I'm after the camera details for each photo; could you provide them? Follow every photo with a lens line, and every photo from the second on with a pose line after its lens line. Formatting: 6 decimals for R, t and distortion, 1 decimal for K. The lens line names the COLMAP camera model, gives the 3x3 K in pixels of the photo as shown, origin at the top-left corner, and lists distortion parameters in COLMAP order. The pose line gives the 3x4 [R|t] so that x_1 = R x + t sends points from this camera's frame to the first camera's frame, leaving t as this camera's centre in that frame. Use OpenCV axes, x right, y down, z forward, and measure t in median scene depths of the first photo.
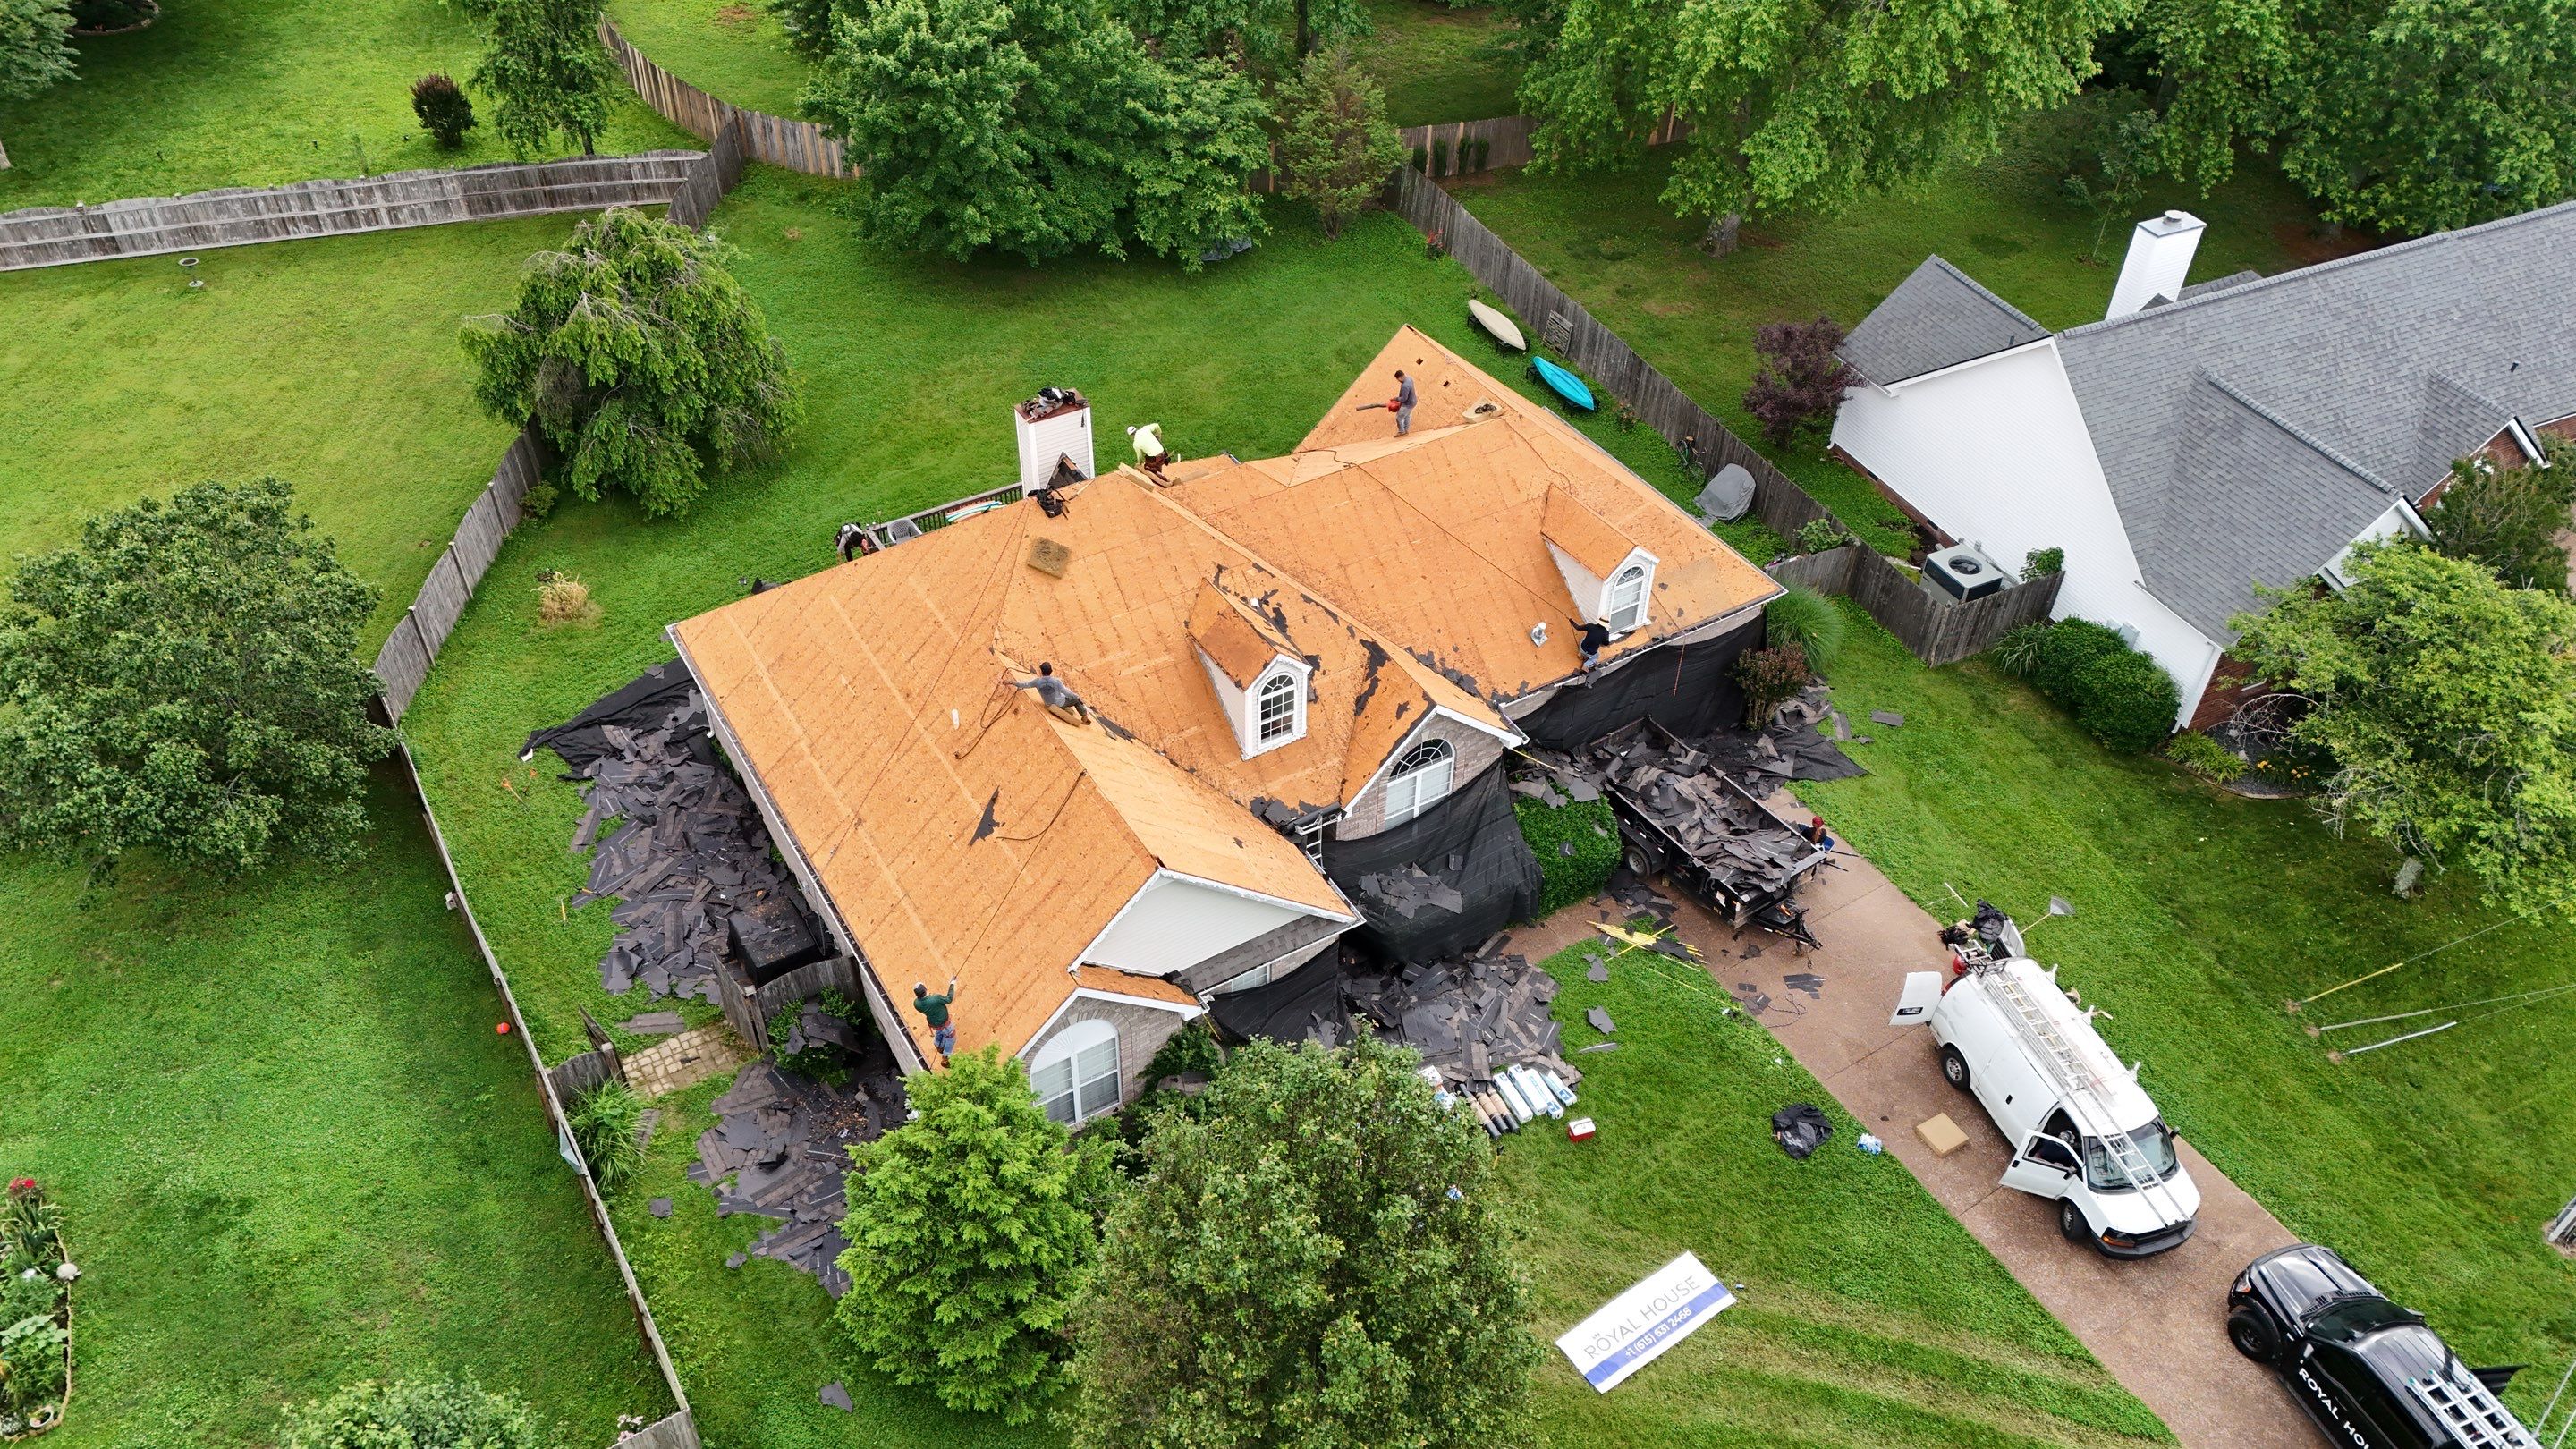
lens RADIAL K [[1892.4, 0, 1288.9], [0, 1892.4, 724.1], [0, 0, 1]] dist [0.081642, -0.079507]
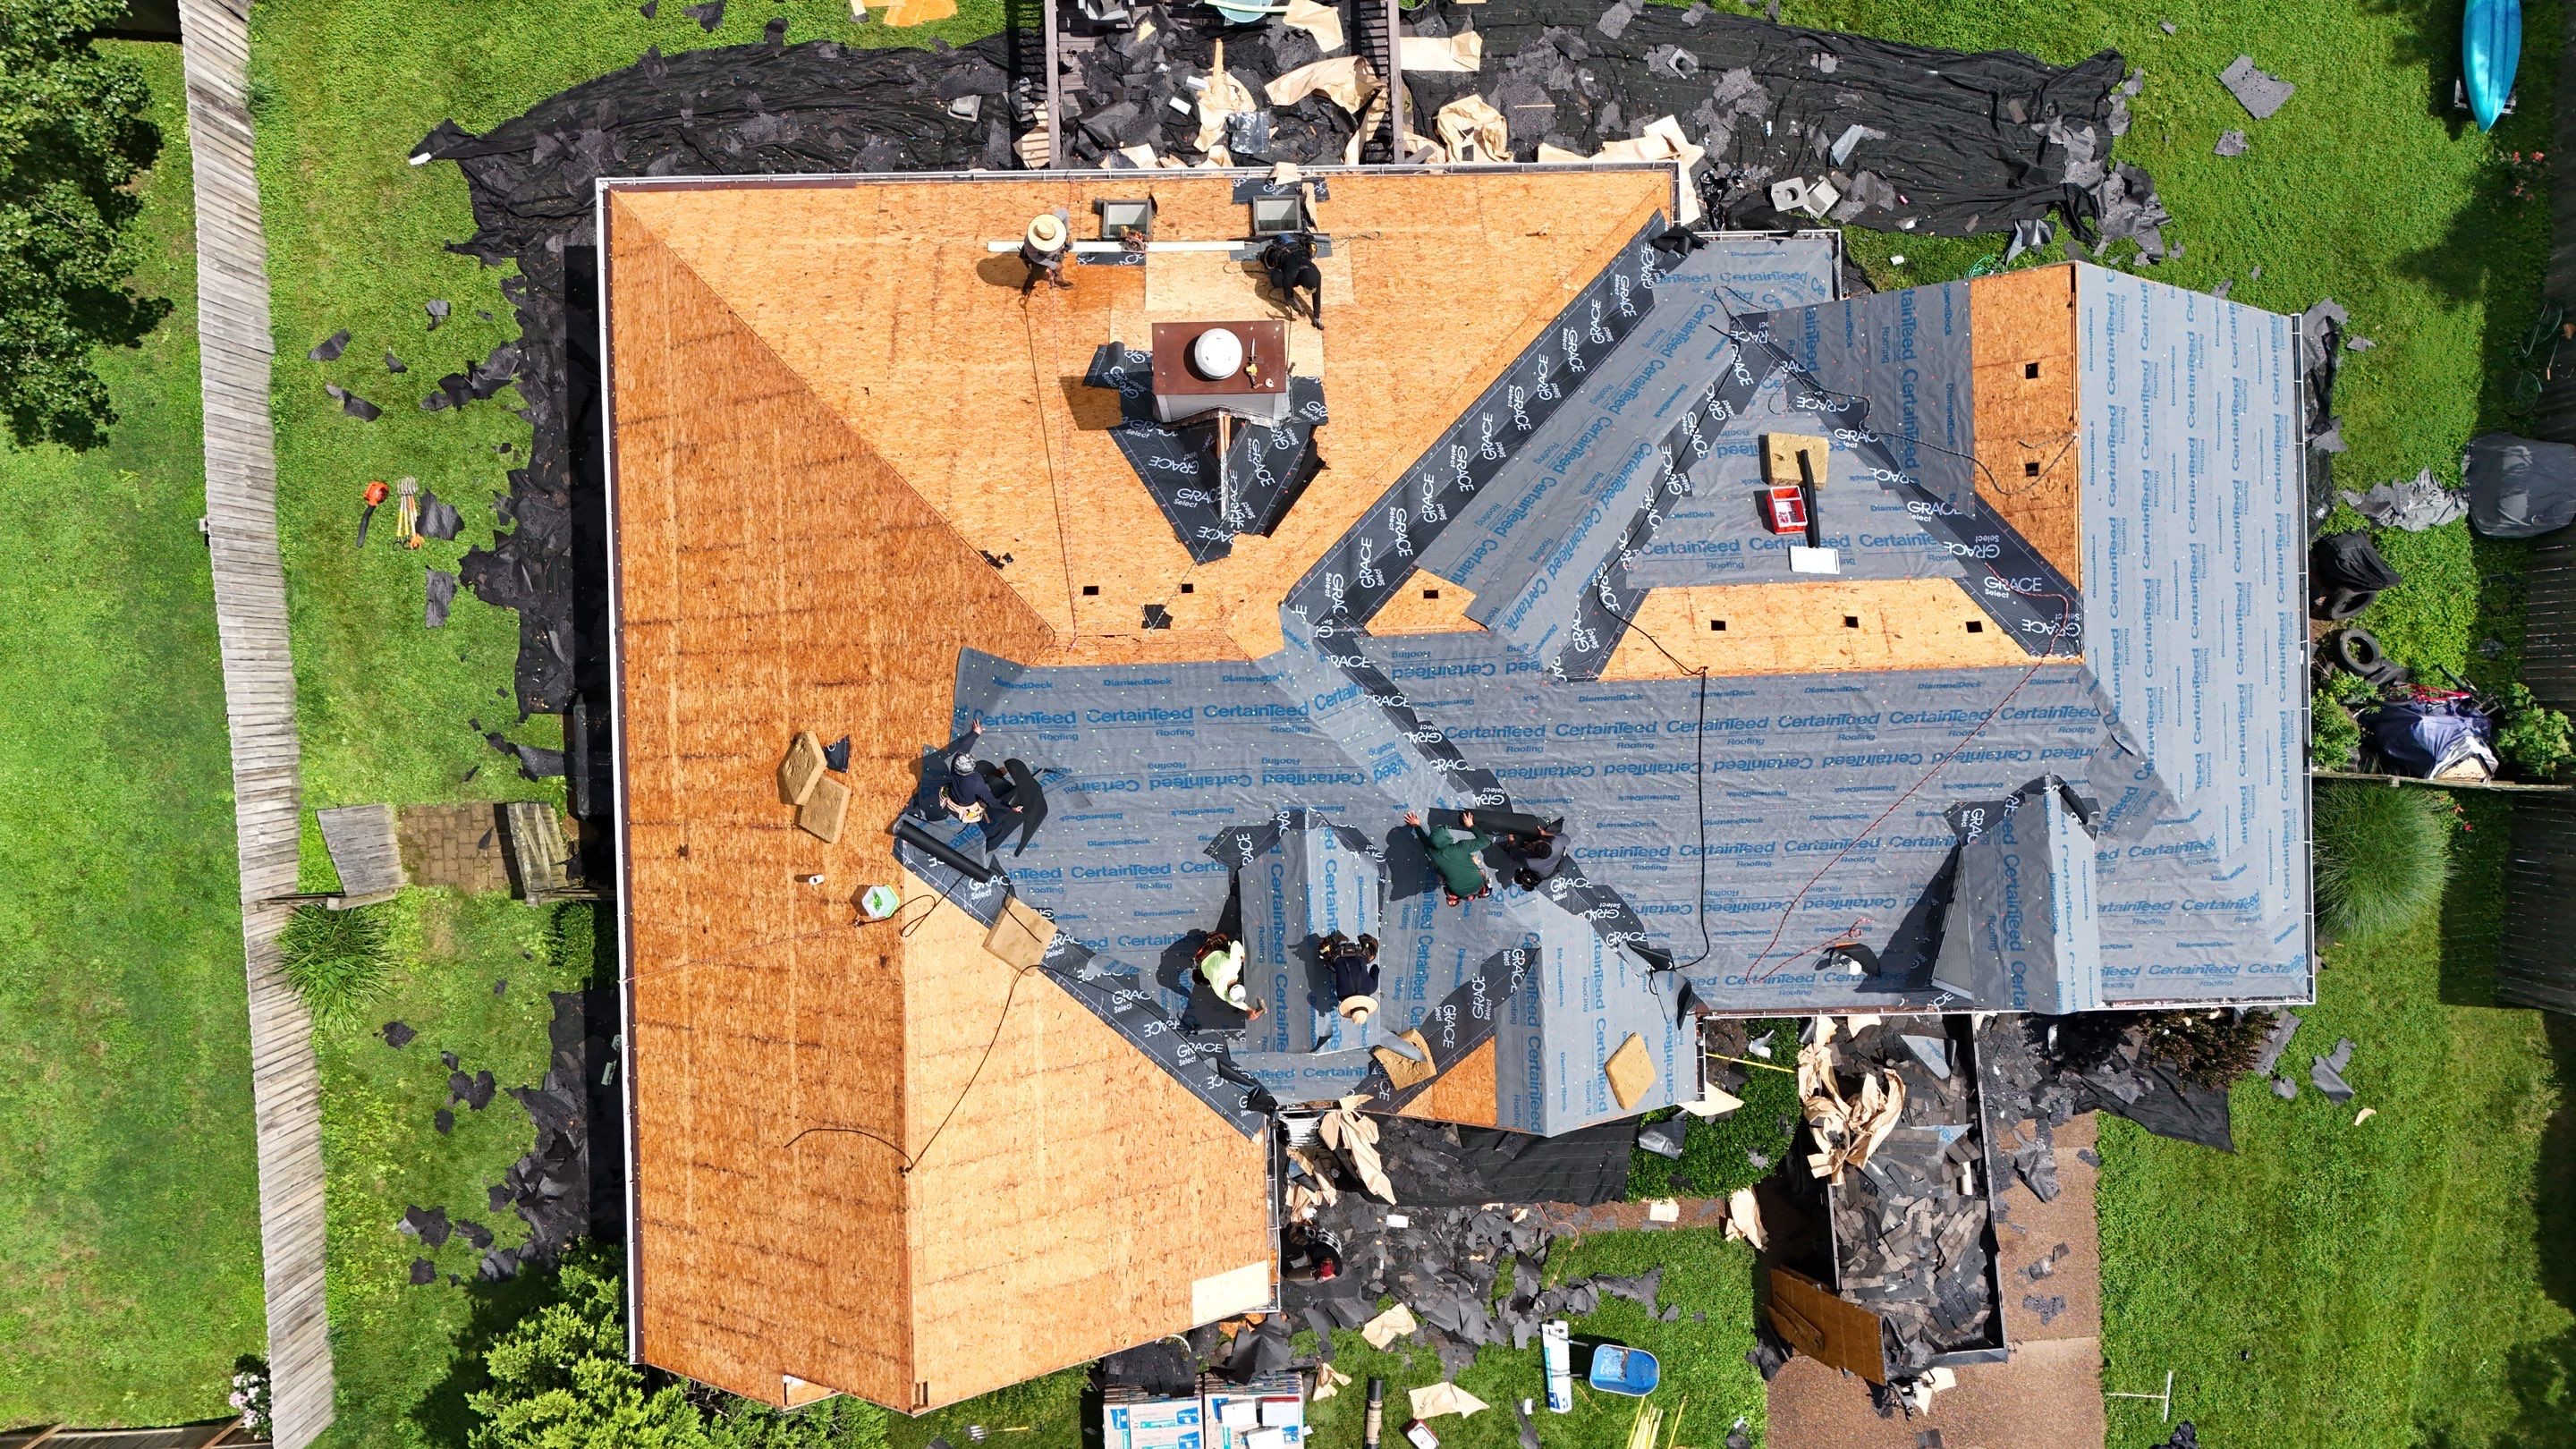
lens RADIAL K [[1892.4, 0, 1288.9], [0, 1892.4, 724.1], [0, 0, 1]] dist [0.081642, -0.079507]
pose [[0.868277, 0.495966, 0.010610, -0.057760], [-0.336852, 0.573751, 0.746552, -0.441843], [0.364177, -0.651788, 0.665242, 0.534670]]
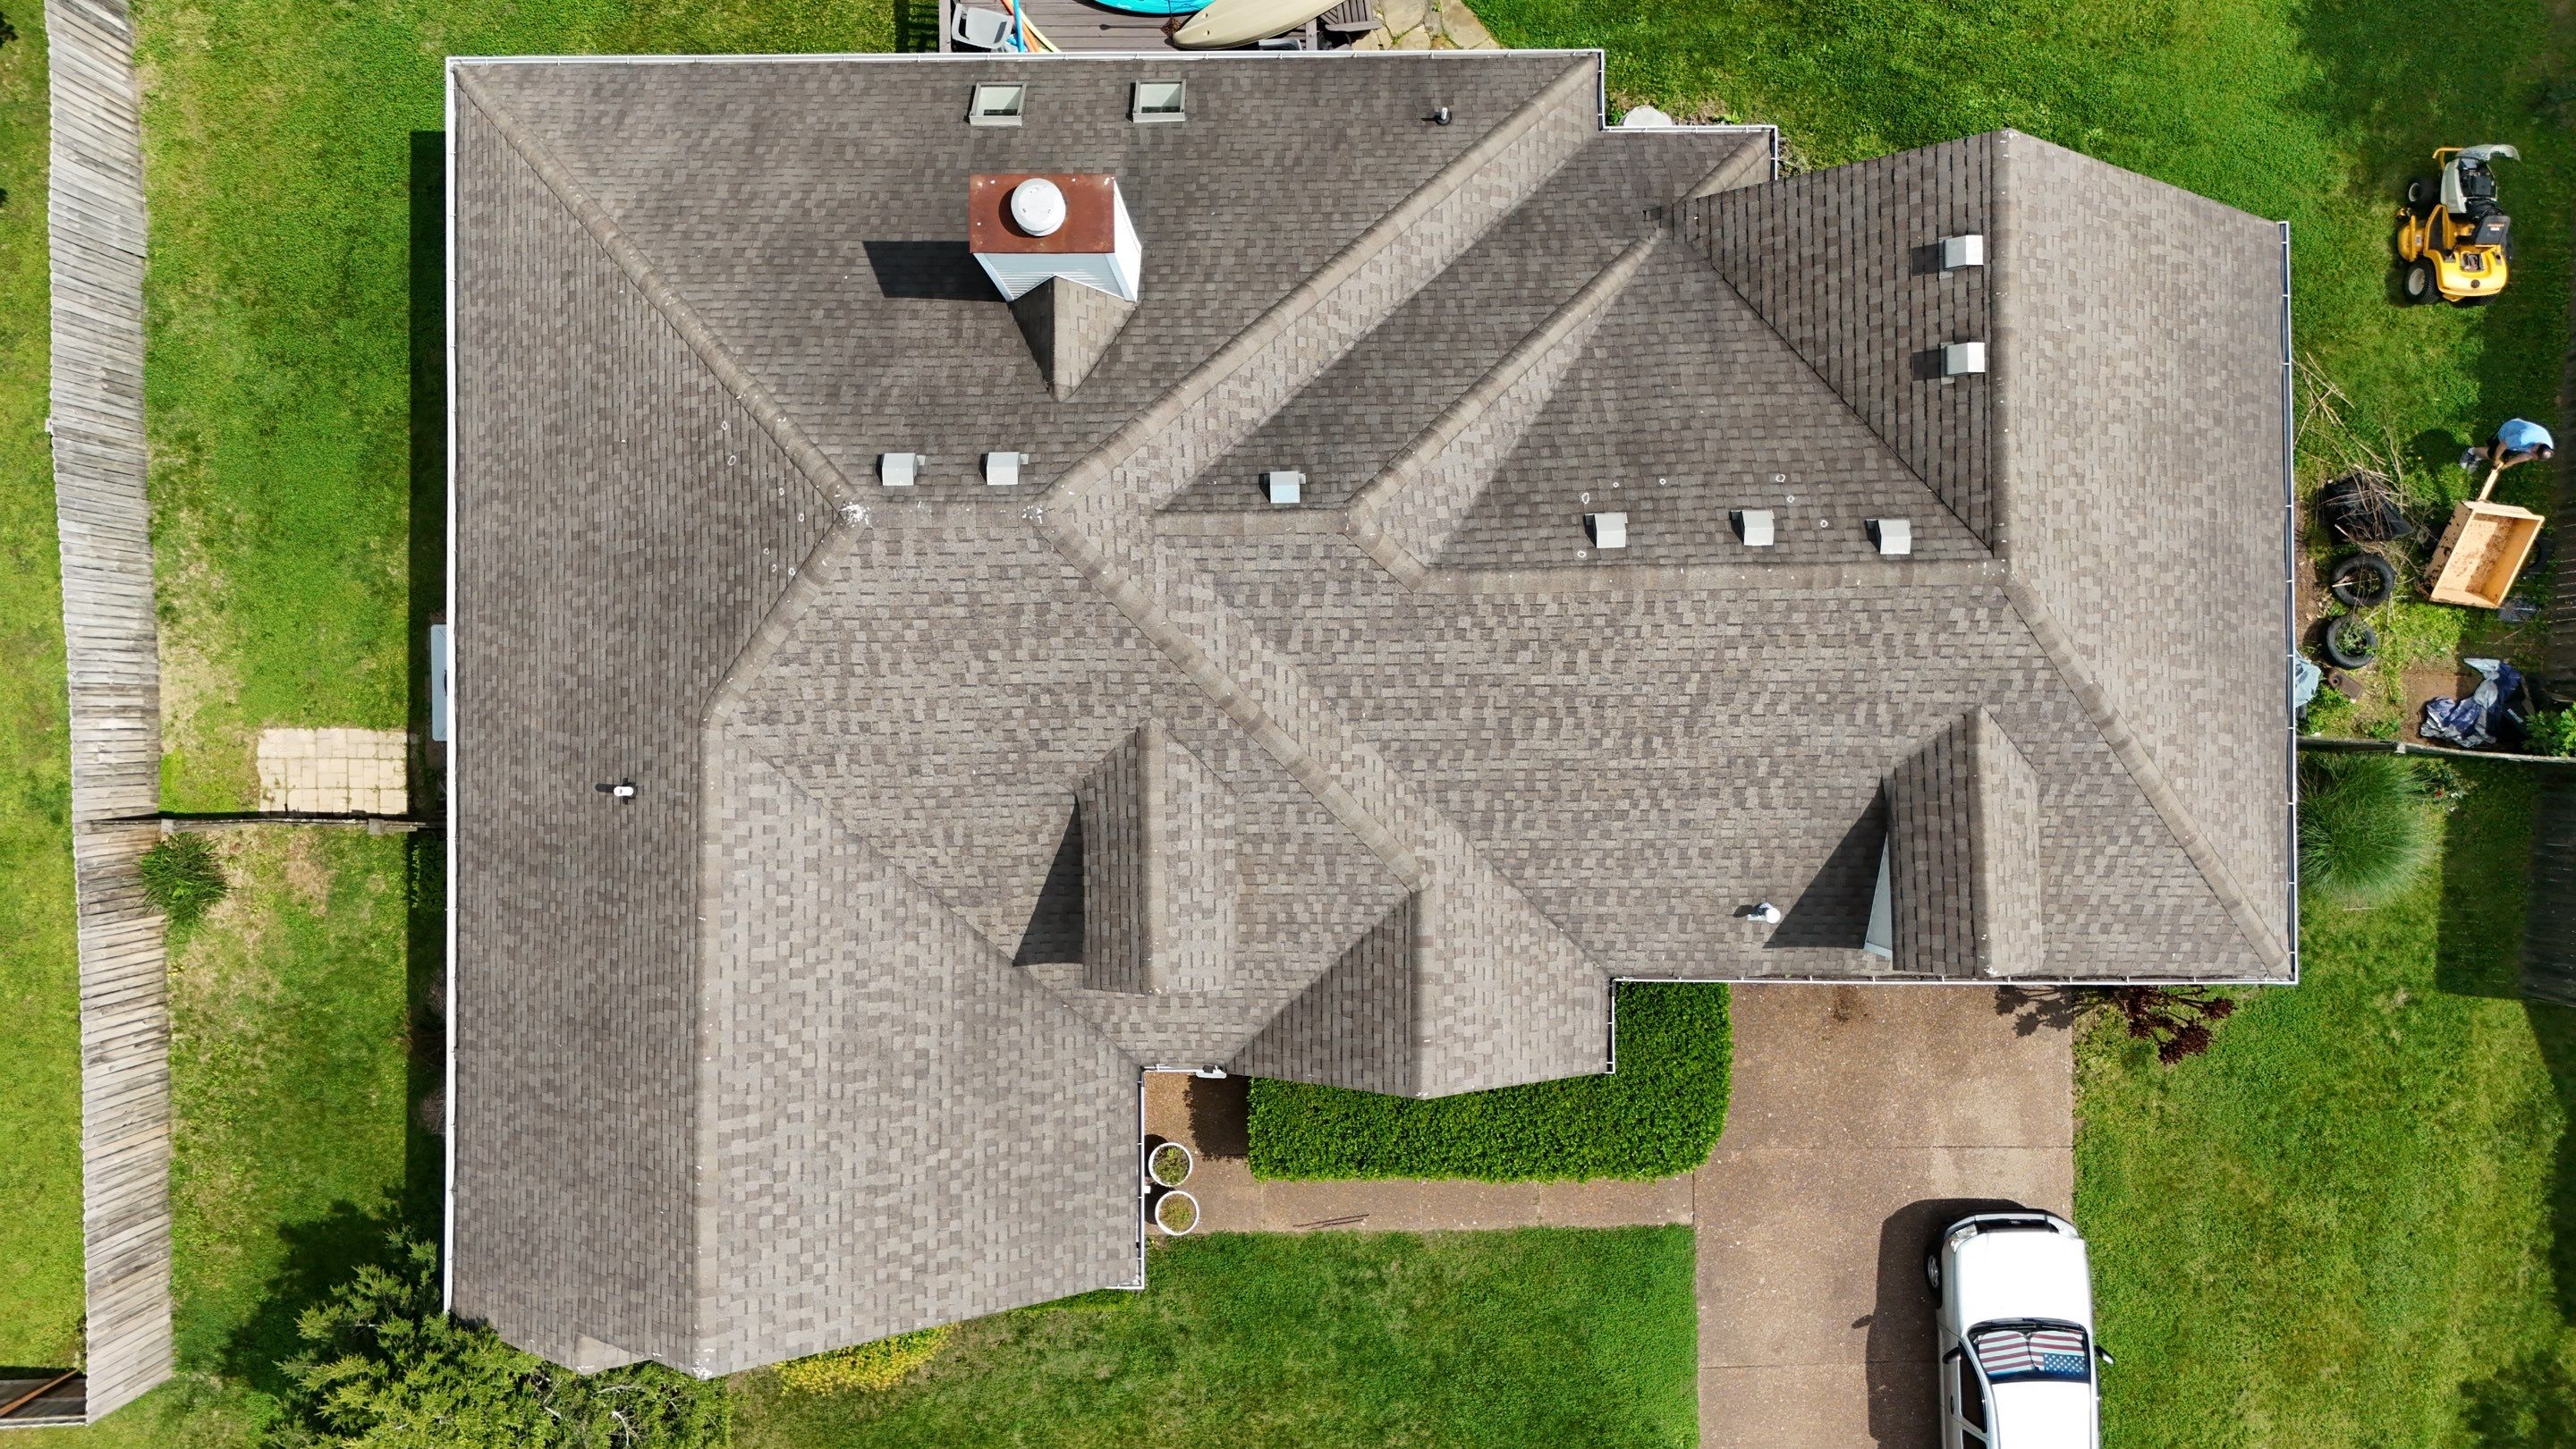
lens RADIAL K [[1892.4, 0, 1288.9], [0, 1892.4, 724.1], [0, 0, 1]] dist [0.081642, -0.079507]
pose [[0.856890, 0.513836, -0.041370, 0.009035], [-0.314582, 0.584805, 0.747690, -0.410040], [0.408384, -0.627674, 0.662758, 0.564631]]
